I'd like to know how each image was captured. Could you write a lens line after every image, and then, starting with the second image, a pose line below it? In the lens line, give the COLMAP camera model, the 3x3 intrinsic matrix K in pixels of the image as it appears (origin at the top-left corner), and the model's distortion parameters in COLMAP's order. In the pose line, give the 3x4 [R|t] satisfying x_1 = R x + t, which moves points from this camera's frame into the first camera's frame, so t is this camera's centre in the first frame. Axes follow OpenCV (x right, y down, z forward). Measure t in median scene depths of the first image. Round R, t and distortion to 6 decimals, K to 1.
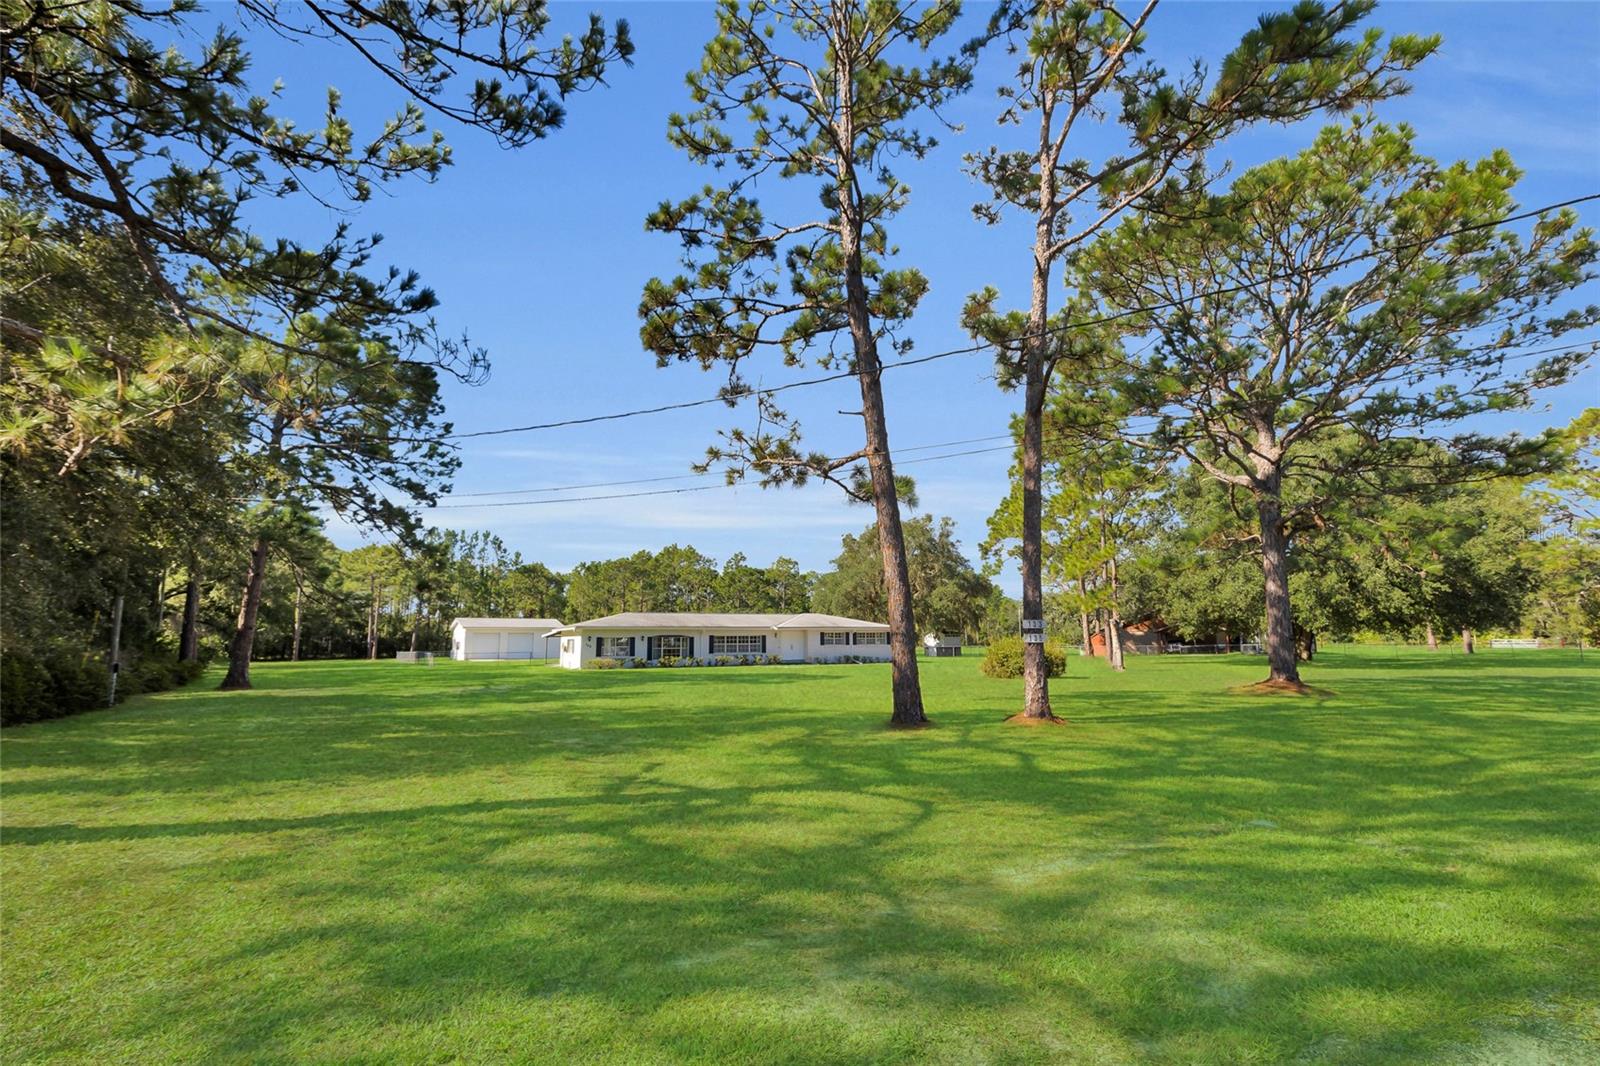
lens RADIAL K [[718.0, 0, 800.0], [0, 718.0, 533.0], [0, 0, 1]] dist [0.001367, 0.000339]
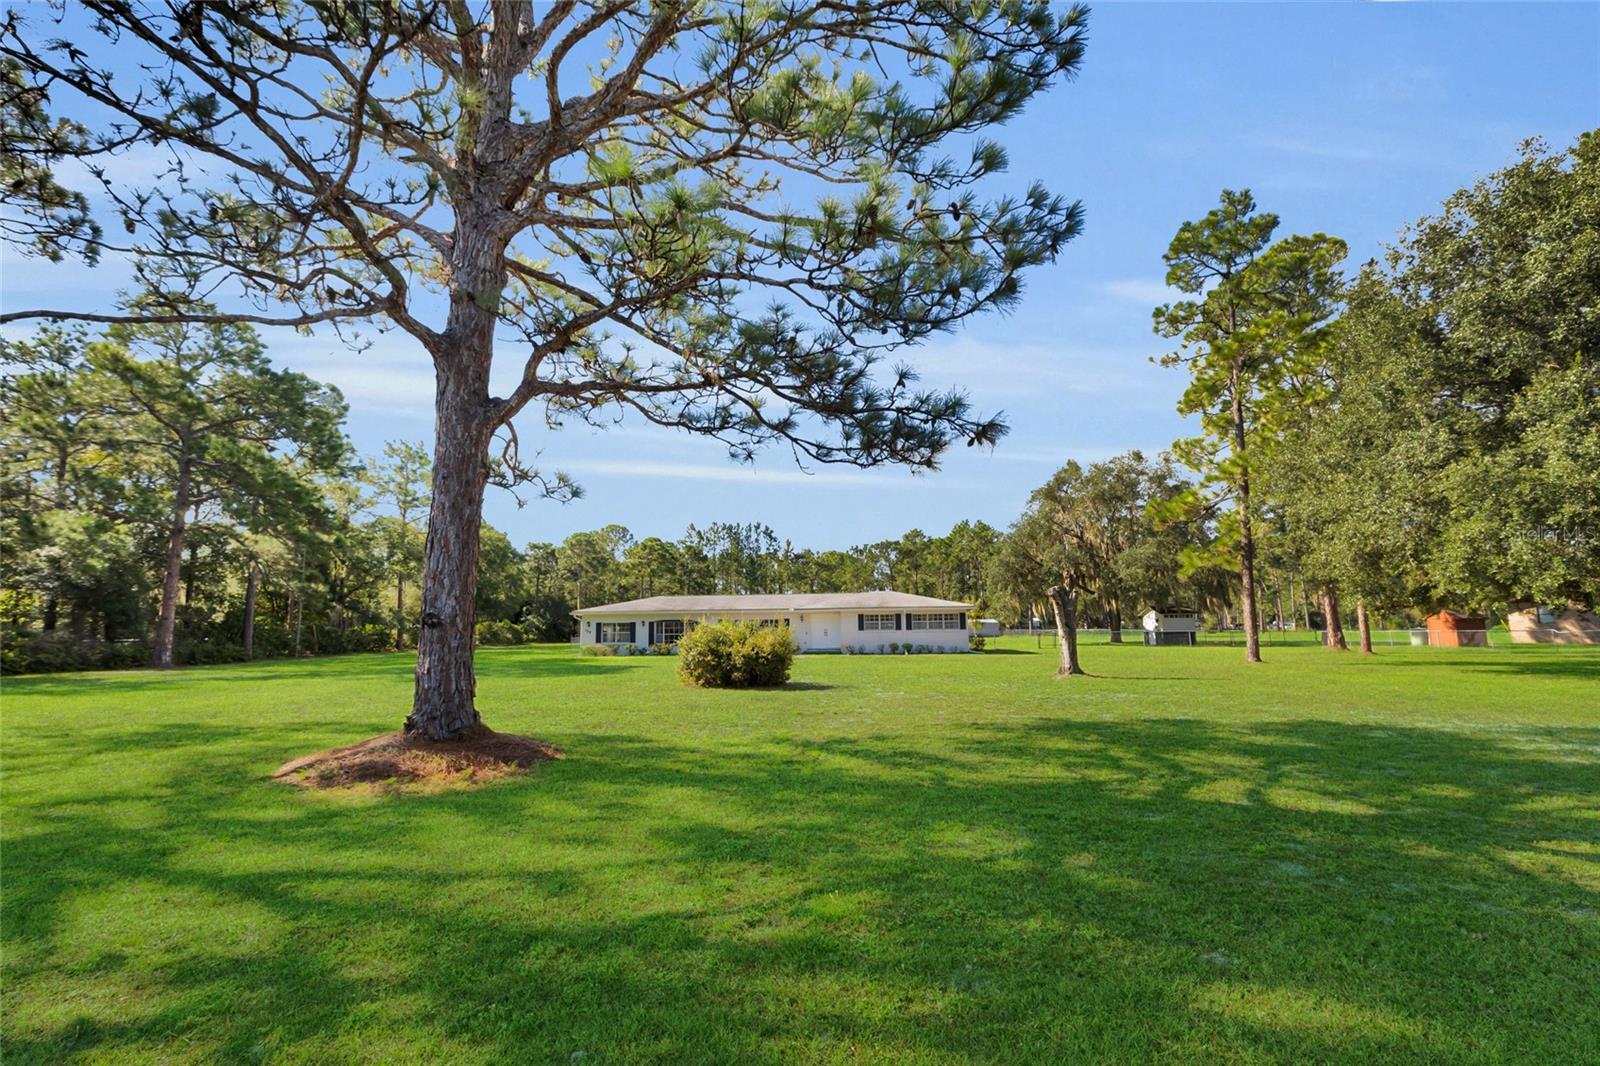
lens RADIAL K [[718.0, 0, 800.0], [0, 718.0, 533.0], [0, 0, 1]] dist [0.001367, 0.000339]
pose [[0.849916, -0.072101, -0.521961, 0.390106], [0.083339, 0.996519, -0.001952, 0.045777], [0.520285, -0.041841, 0.852967, 0.298007]]
